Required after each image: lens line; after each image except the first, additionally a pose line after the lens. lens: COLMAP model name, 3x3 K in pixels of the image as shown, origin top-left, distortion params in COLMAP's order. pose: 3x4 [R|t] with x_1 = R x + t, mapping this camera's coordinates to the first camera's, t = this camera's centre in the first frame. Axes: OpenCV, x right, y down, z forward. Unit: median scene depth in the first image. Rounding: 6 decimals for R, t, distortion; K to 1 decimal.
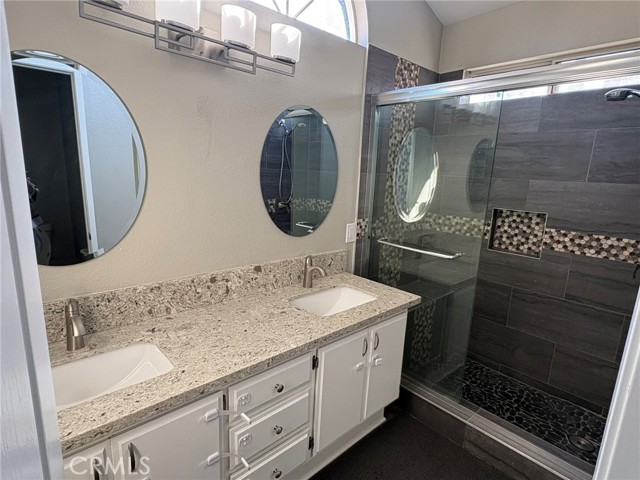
lens RADIAL K [[348.2, 0, 320.2], [0, 348.2, 240.7], [0, 0, 1]] dist [0.003809, 0.002242]
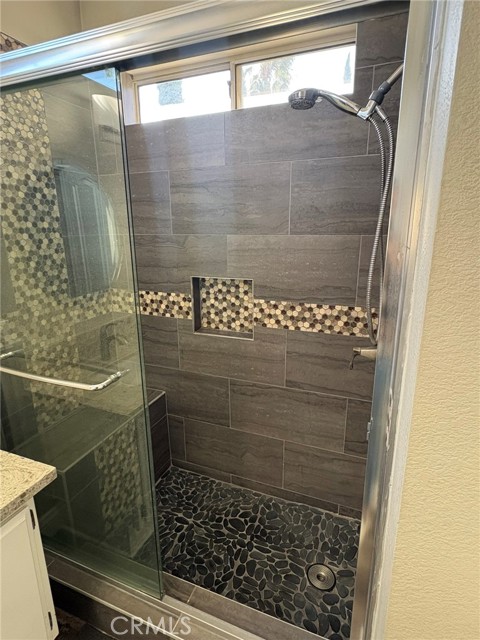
lens RADIAL K [[348.2, 0, 238.7], [0, 348.2, 318.5], [0, 0, 1]] dist [0.003809, 0.002242]
pose [[0.899605, -0.159628, 0.406484, 0.300456], [0.132683, 0.986707, 0.093838, -0.067737], [-0.416060, -0.030484, 0.908826, 0.326746]]
